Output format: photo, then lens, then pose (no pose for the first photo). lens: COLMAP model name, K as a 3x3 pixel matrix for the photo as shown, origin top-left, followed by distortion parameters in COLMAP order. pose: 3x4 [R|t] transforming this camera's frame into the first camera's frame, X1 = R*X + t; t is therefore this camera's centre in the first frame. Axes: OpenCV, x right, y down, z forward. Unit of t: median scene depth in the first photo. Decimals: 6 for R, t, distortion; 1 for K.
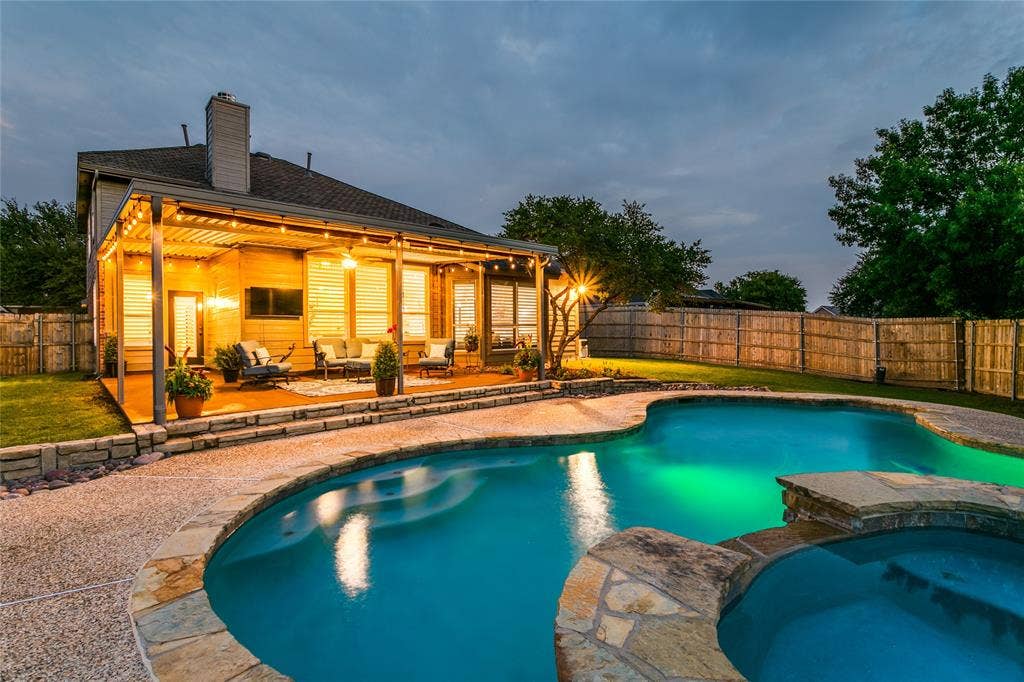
lens RADIAL K [[493.5, 0, 509.3], [0, 493.5, 334.2], [0, 0, 1]] dist [-0.000441, 0.000241]
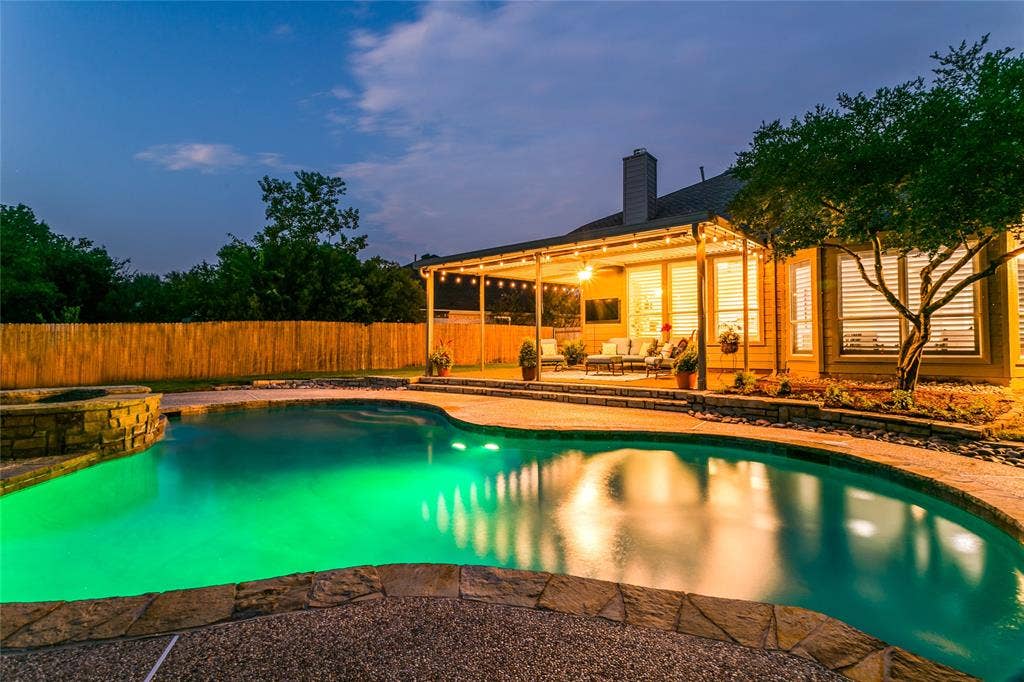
lens RADIAL K [[493.5, 0, 509.3], [0, 493.5, 334.2], [0, 0, 1]] dist [-0.000441, 0.000241]
pose [[0.126983, -0.016312, -0.991771, 0.444716], [-0.003750, 0.999850, -0.016925, 0.012026], [0.991898, 0.005868, 0.126903, 0.346896]]
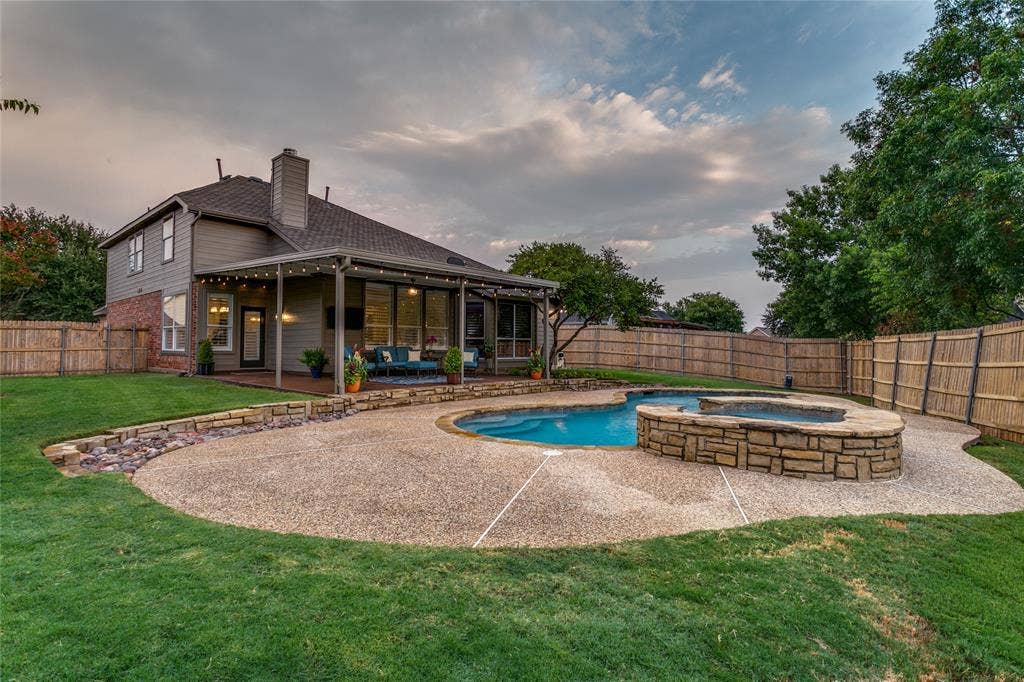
lens RADIAL K [[517.3, 0, 512.0], [0, 517.3, 341.0], [0, 0, 1]] dist [-0.028066, 0.000355]
pose [[0.993543, 0.015417, 0.112403, -0.109305], [-0.013299, 0.999720, -0.019572, 0.009755], [-0.112674, 0.017951, 0.993470, -0.237219]]
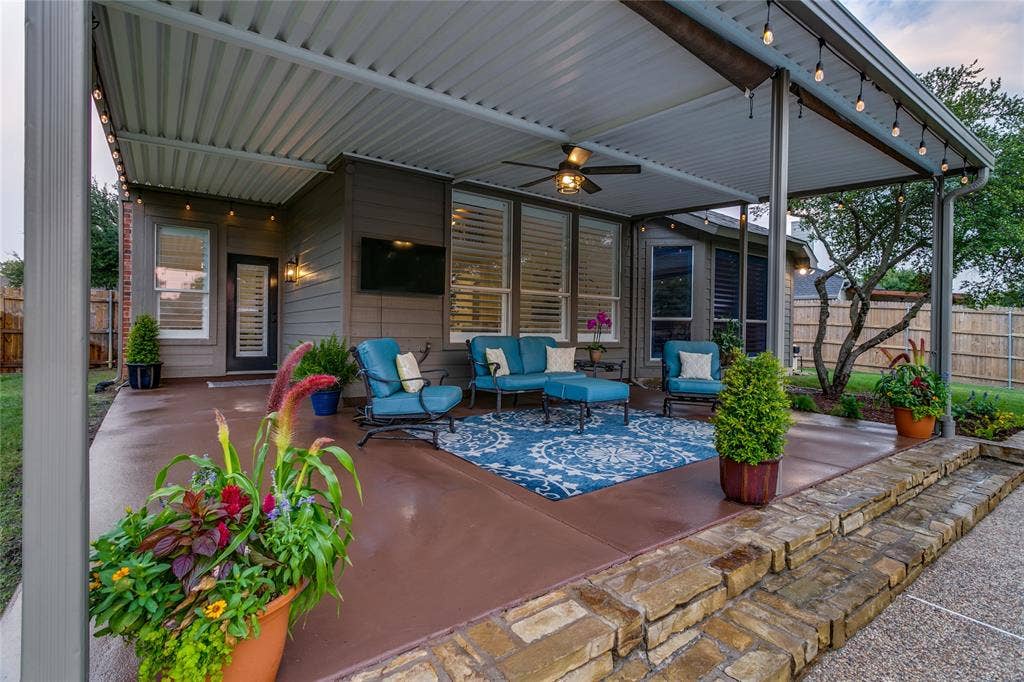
lens RADIAL K [[493.5, 0, 509.3], [0, 493.5, 334.2], [0, 0, 1]] dist [-0.000441, 0.000241]
pose [[0.993172, 0.027227, -0.113434, -0.169142], [-0.026397, 0.999613, 0.008819, 0.000815], [0.113630, -0.005765, 0.993506, 0.271480]]
